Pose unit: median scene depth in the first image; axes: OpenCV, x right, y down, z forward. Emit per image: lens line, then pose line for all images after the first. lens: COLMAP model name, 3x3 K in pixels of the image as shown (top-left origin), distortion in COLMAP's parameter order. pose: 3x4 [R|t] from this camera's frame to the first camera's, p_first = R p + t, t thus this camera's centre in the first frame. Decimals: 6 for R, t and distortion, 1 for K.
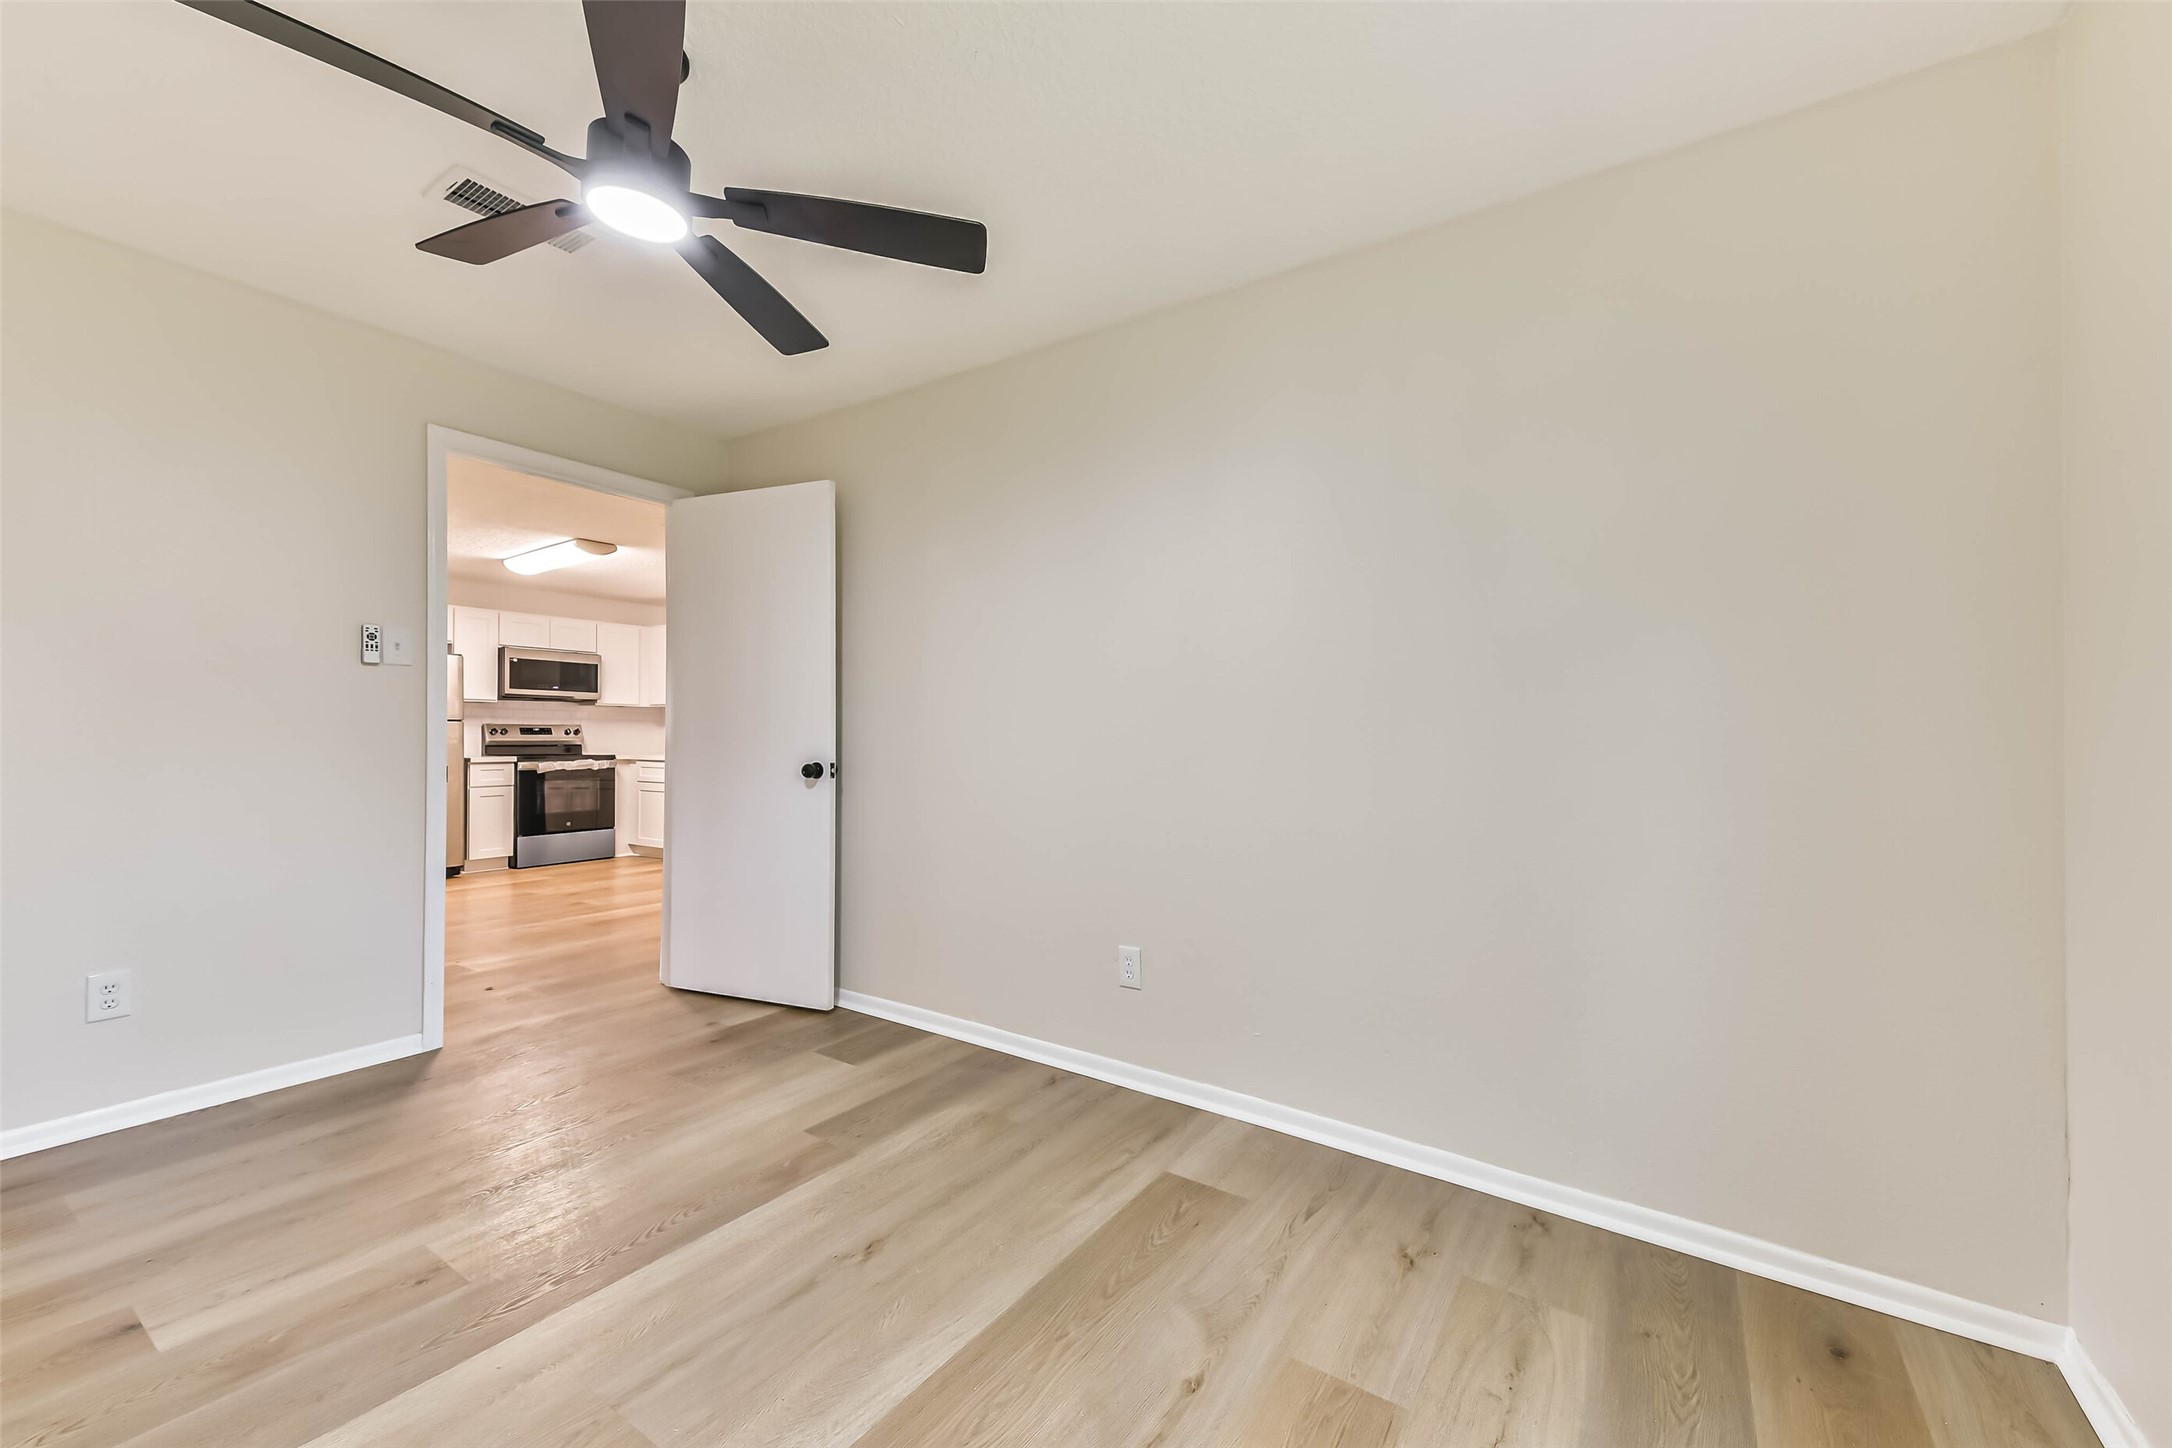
lens RADIAL K [[845.2, 0, 1089.1], [0, 845.2, 745.9], [0, 0, 1]] dist [0.058360, -0.018477]
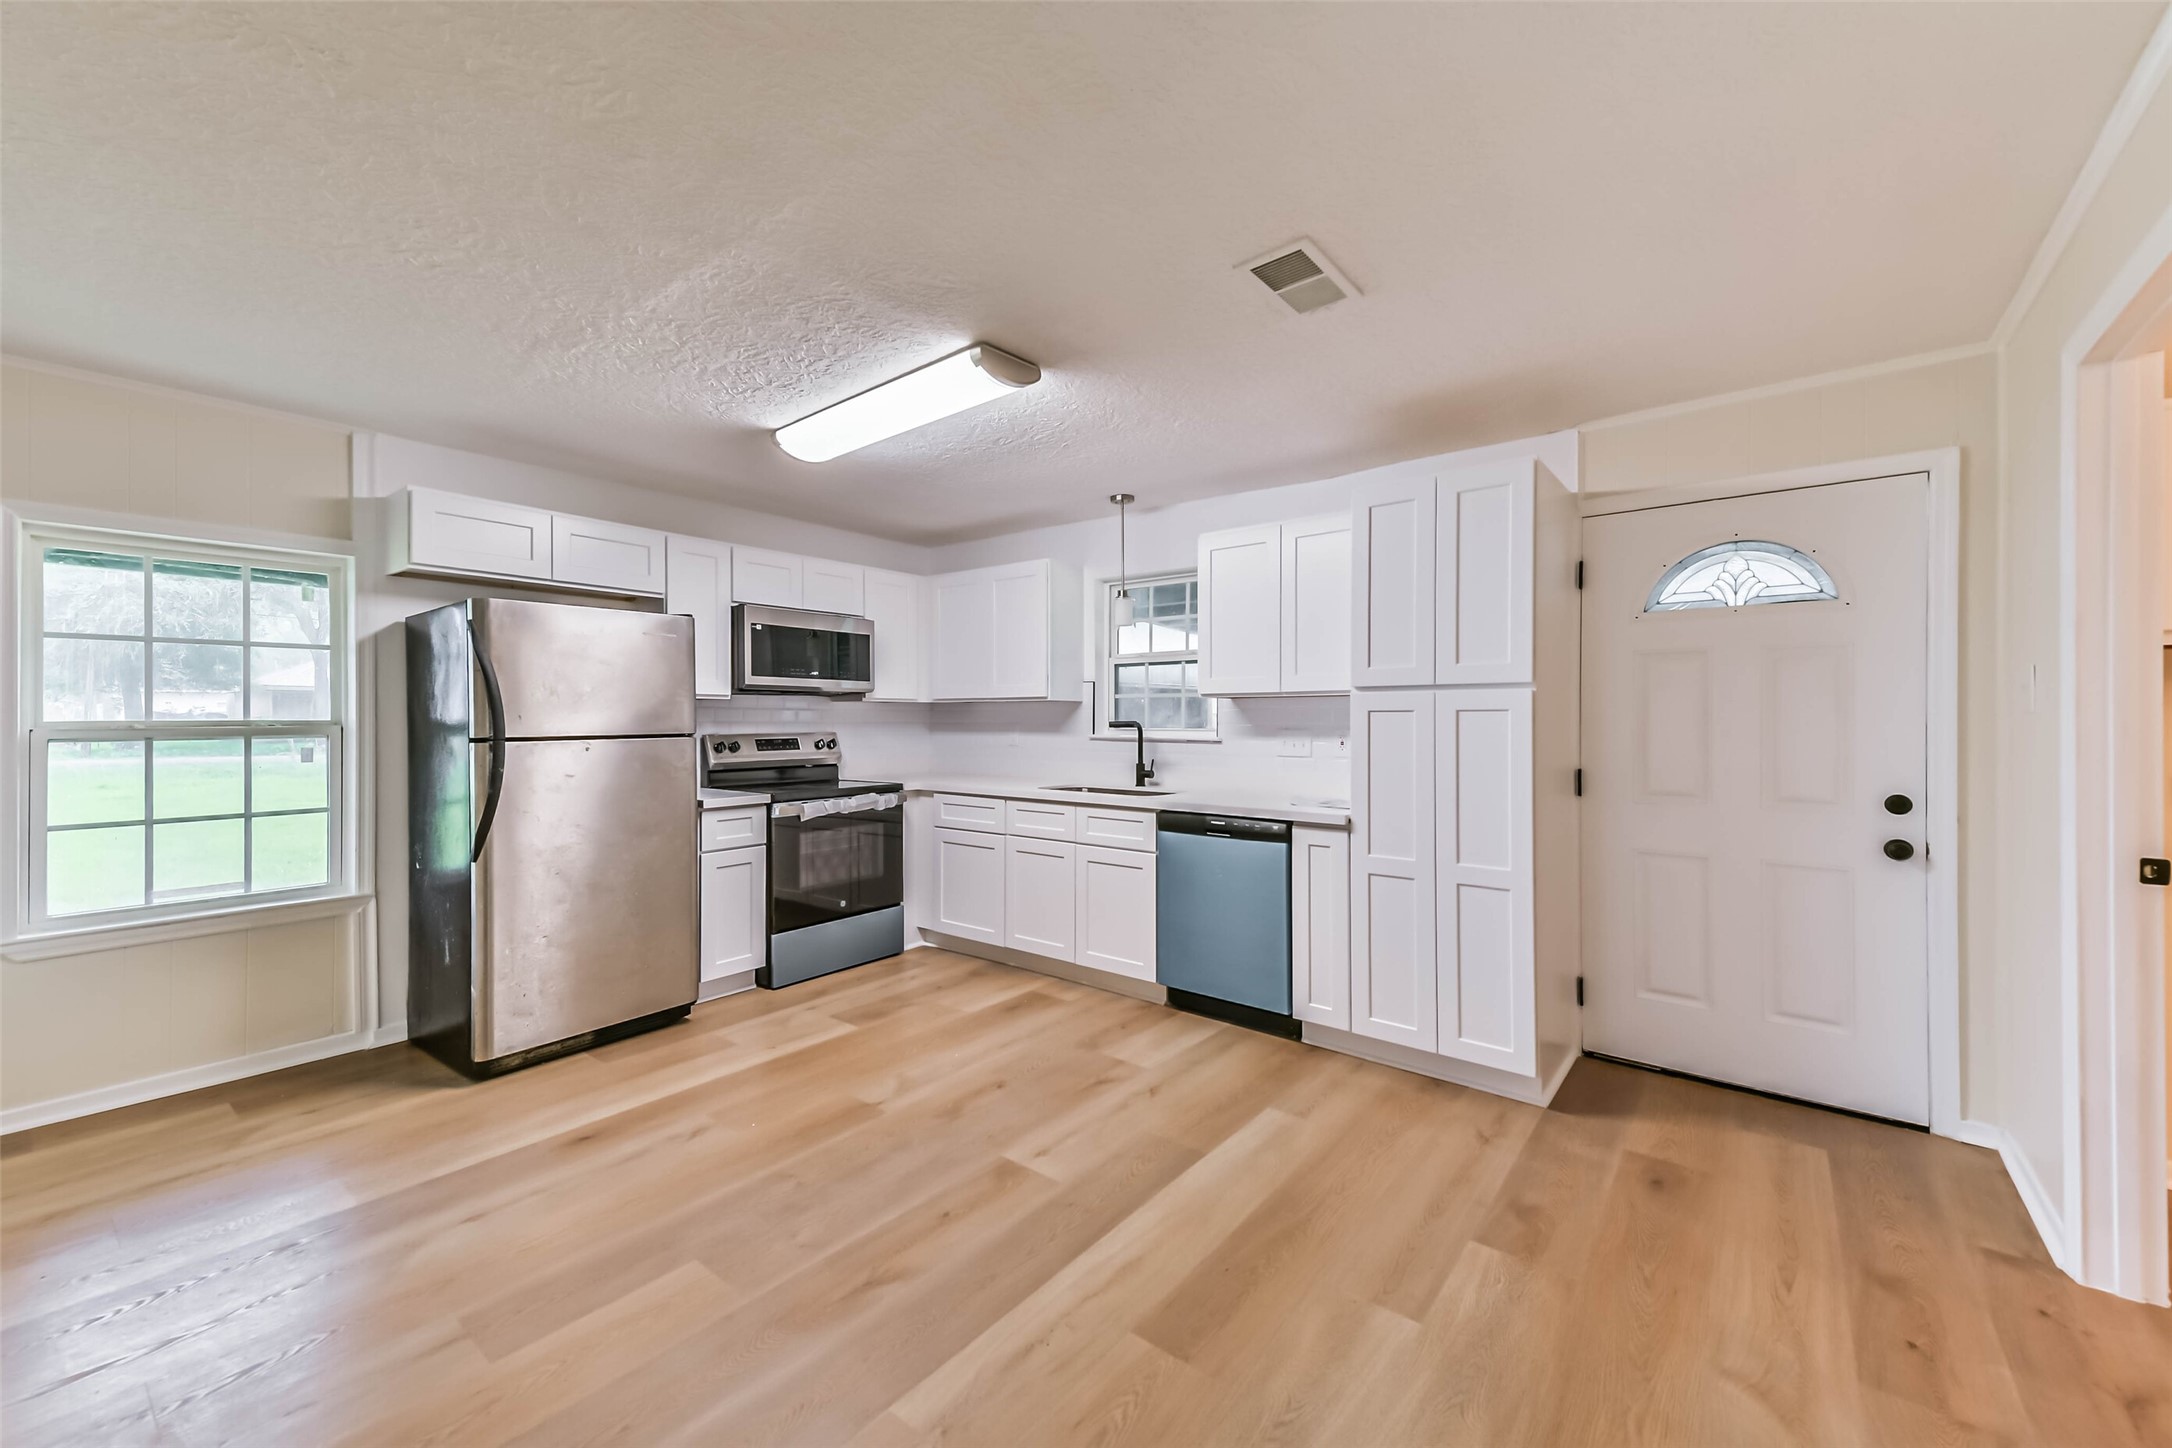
lens RADIAL K [[837.8, 0, 1091.2], [0, 837.8, 727.8], [0, 0, 1]] dist [0.058712, -0.017923]
pose [[0.997037, -0.004874, -0.076763, -0.385223], [0.005188, 0.999979, 0.003897, -0.031343], [0.076743, -0.004284, 0.997042, 0.433415]]
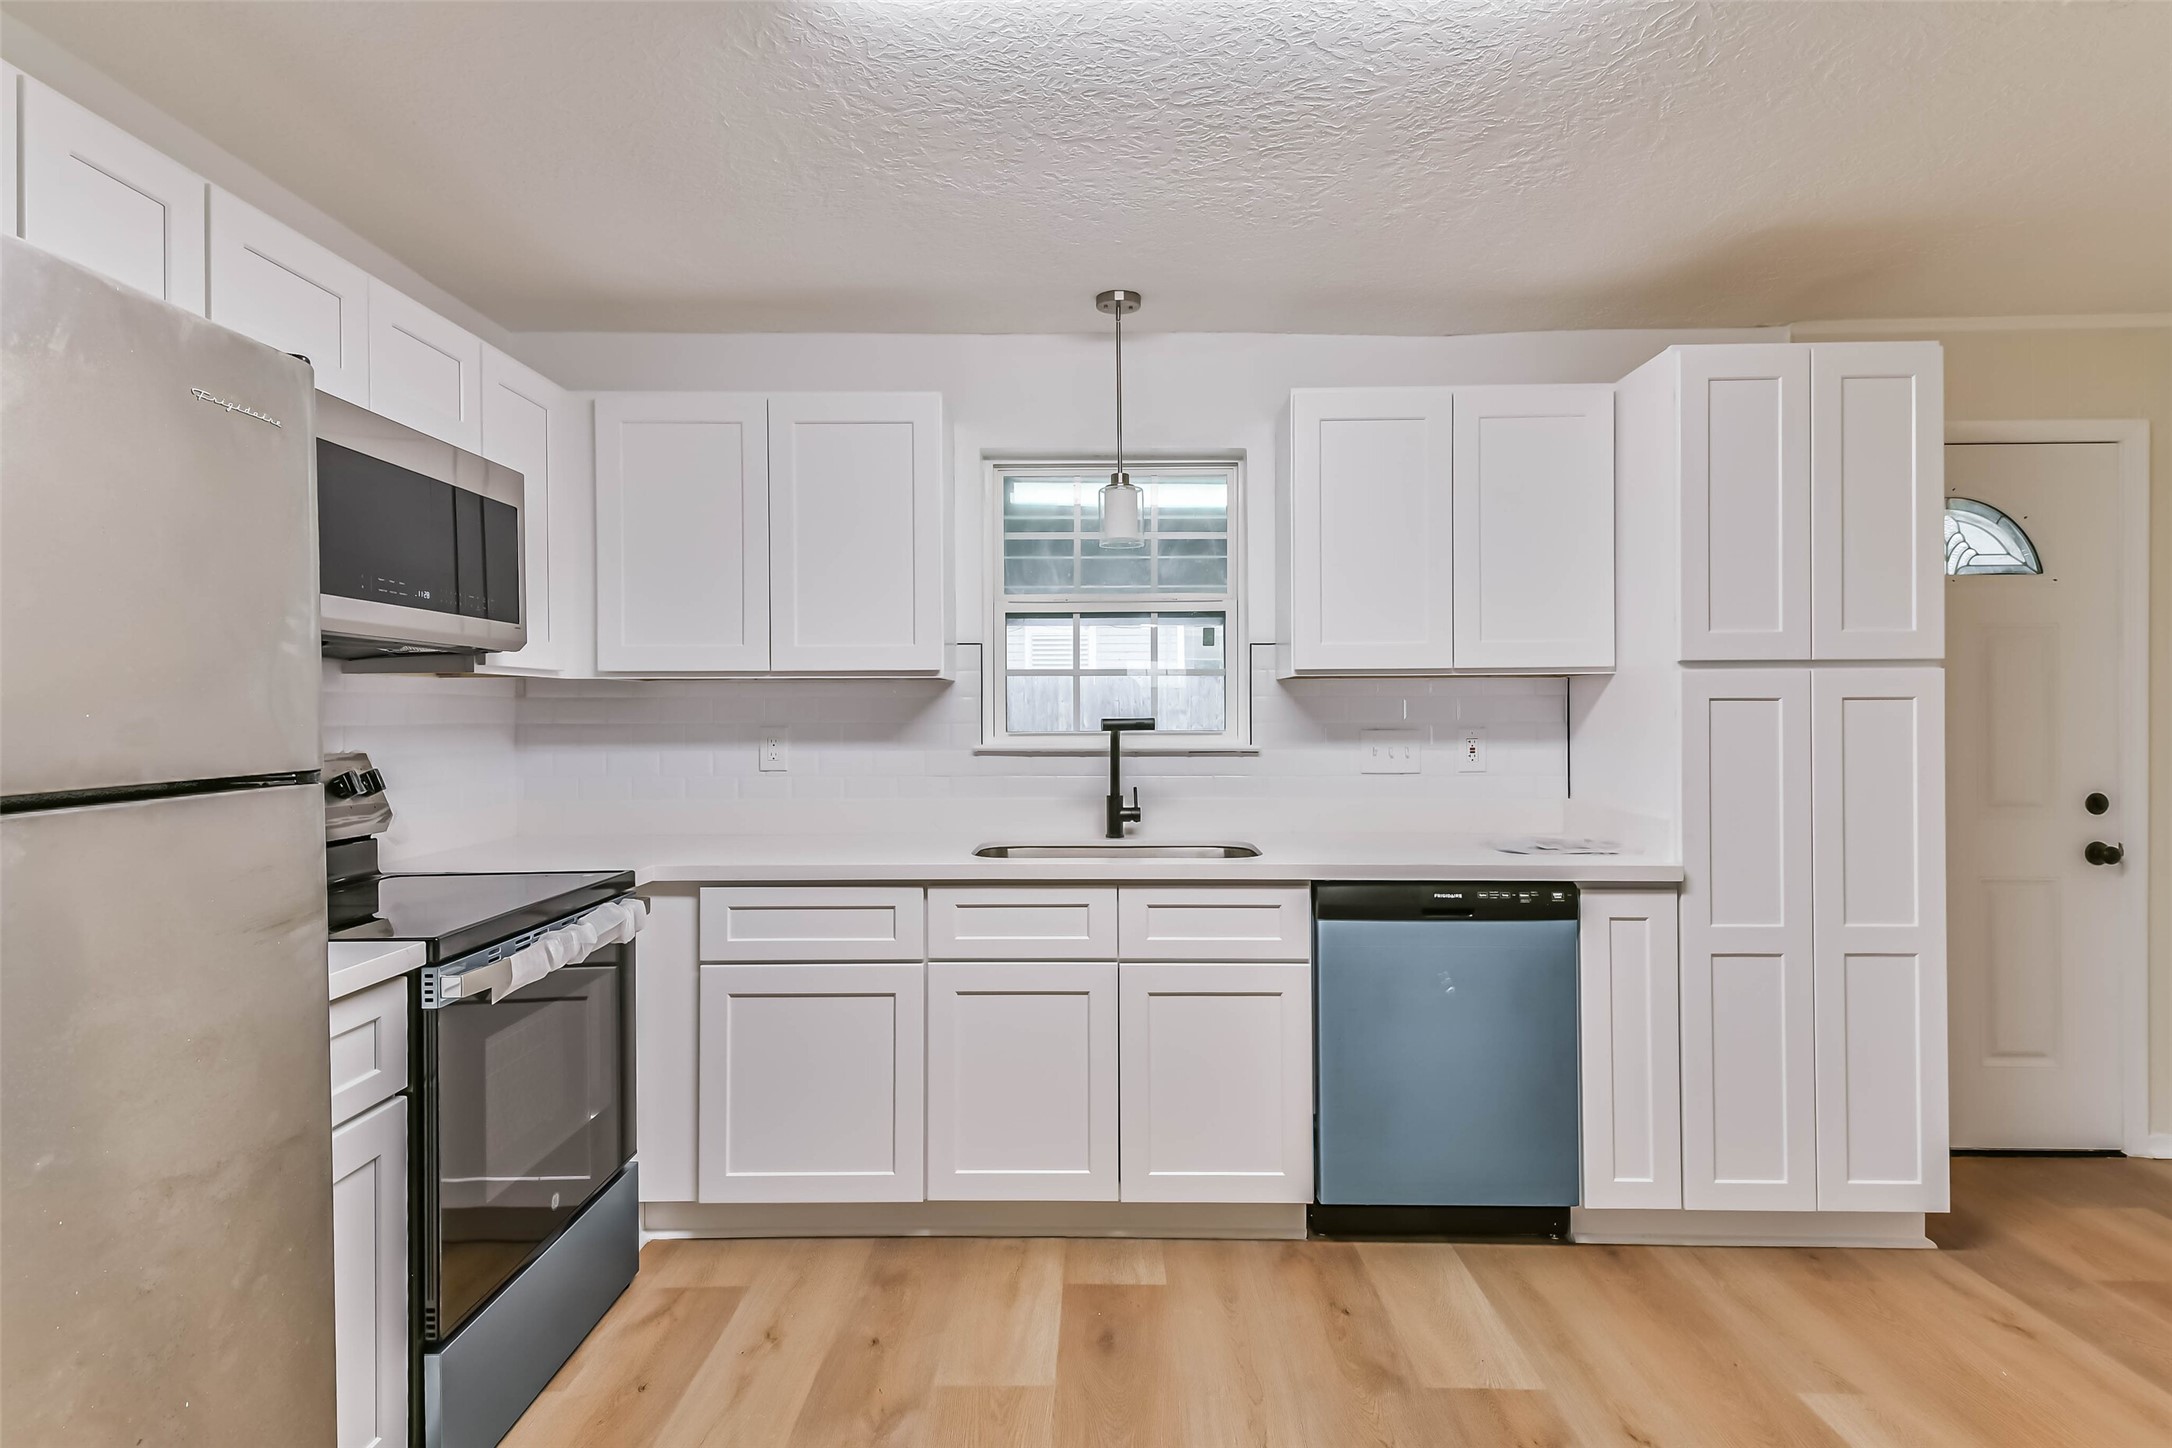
lens RADIAL K [[1124.9, 0, 1086.0], [0, 1124.9, 724.0], [0, 0, 1]] dist [0.048103, -0.022621]
pose [[0.837716, -0.015341, 0.545891, -0.641145], [0.013270, 0.999882, 0.007736, -0.034893], [-0.545945, 0.000763, 0.837821, 0.667034]]
